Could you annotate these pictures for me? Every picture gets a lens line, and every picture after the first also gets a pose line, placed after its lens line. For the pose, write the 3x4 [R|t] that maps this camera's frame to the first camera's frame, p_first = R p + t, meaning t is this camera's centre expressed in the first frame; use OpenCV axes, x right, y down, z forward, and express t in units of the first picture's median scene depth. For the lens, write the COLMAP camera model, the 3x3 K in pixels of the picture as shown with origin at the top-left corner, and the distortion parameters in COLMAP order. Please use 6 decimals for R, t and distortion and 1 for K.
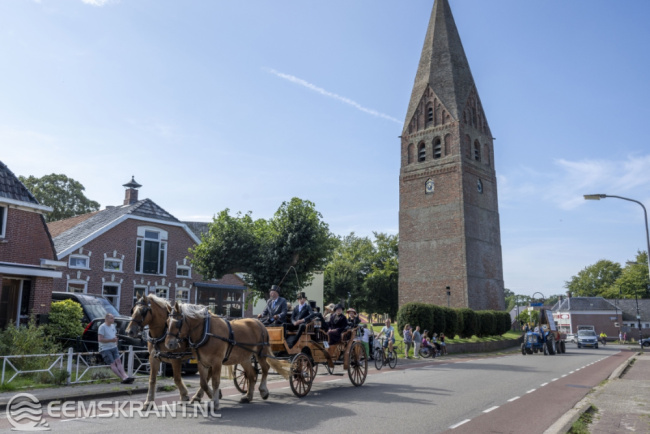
lens RADIAL K [[542.2, 0, 289.7], [0, 542.2, 226.9], [0, 0, 1]] dist [0.003442, 0.002231]
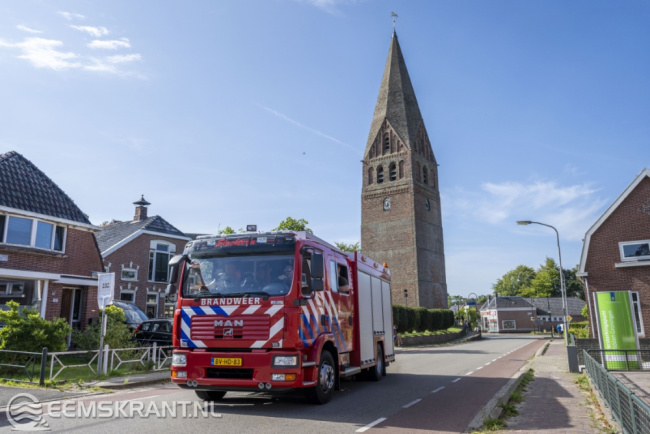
lens RADIAL K [[502.9, 0, 337.1], [0, 502.9, 213.9], [0, 0, 1]] dist [-0.006002, 0.000779]
pose [[0.984155, 0.013148, 0.176820, -0.077329], [-0.005782, 0.999096, -0.042112, -0.013087], [-0.177214, 0.040423, 0.983342, -0.100698]]
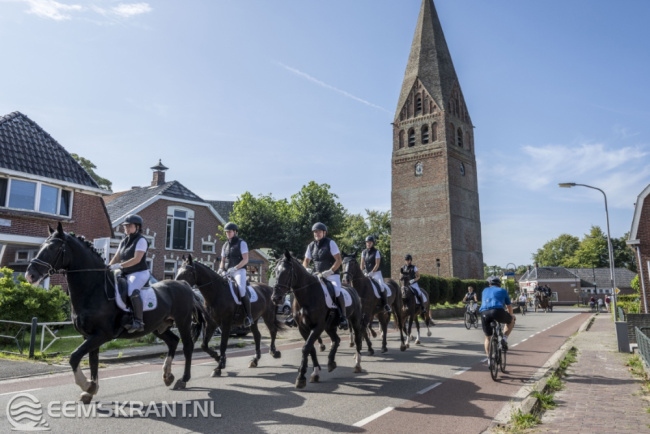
lens RADIAL K [[518.3, 0, 334.7], [0, 518.3, 197.6], [0, 0, 1]] dist [-0.006786, 0.003947]
pose [[0.993848, 0.004259, 0.110674, -0.057927], [-0.003114, 0.999940, -0.010520, -0.007725], [-0.110712, 0.010111, 0.993801, -0.069606]]
